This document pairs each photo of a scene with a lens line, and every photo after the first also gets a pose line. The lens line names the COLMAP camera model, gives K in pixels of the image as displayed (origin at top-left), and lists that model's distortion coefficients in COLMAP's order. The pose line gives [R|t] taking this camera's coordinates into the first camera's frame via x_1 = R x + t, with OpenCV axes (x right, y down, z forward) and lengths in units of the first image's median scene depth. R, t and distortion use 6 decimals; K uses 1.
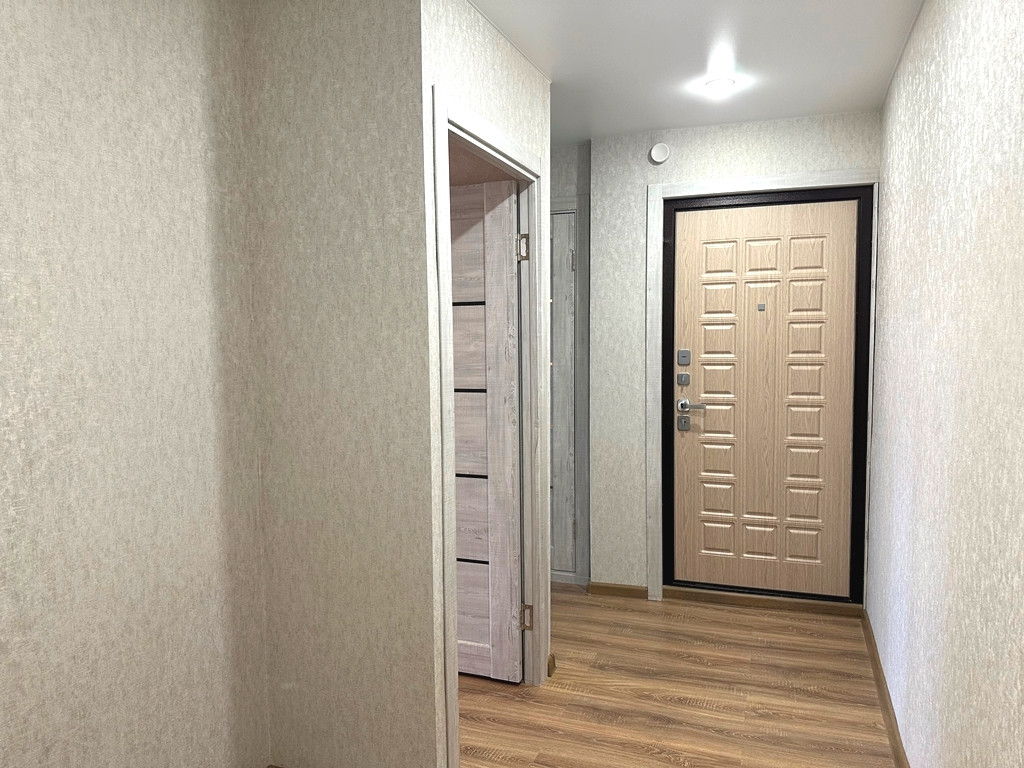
lens RADIAL K [[720.6, 0, 505.4], [0, 720.6, 385.2], [0, 0, 1]] dist [0.065453, -0.082254]
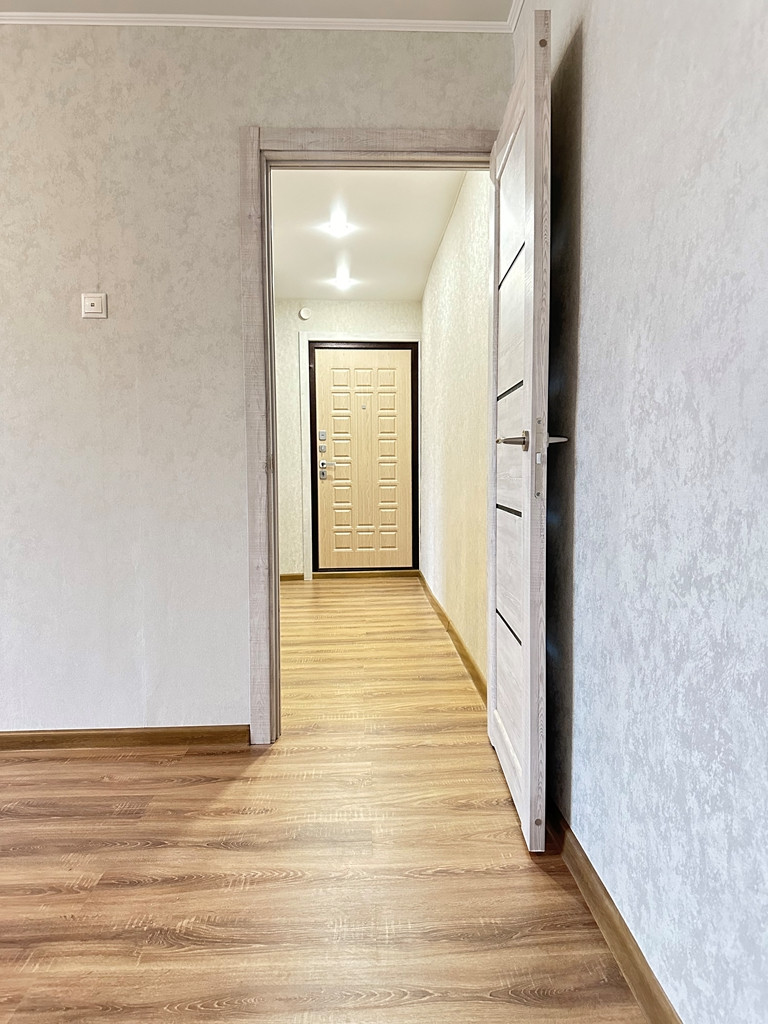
lens RADIAL K [[720.6, 0, 382.9], [0, 720.6, 517.0], [0, 0, 1]] dist [0.065453, -0.082254]
pose [[0.917595, -0.021209, 0.396950, -0.296326], [0.024837, 0.999684, -0.004000, 0.162284], [-0.396739, 0.013530, 0.917832, -0.601710]]
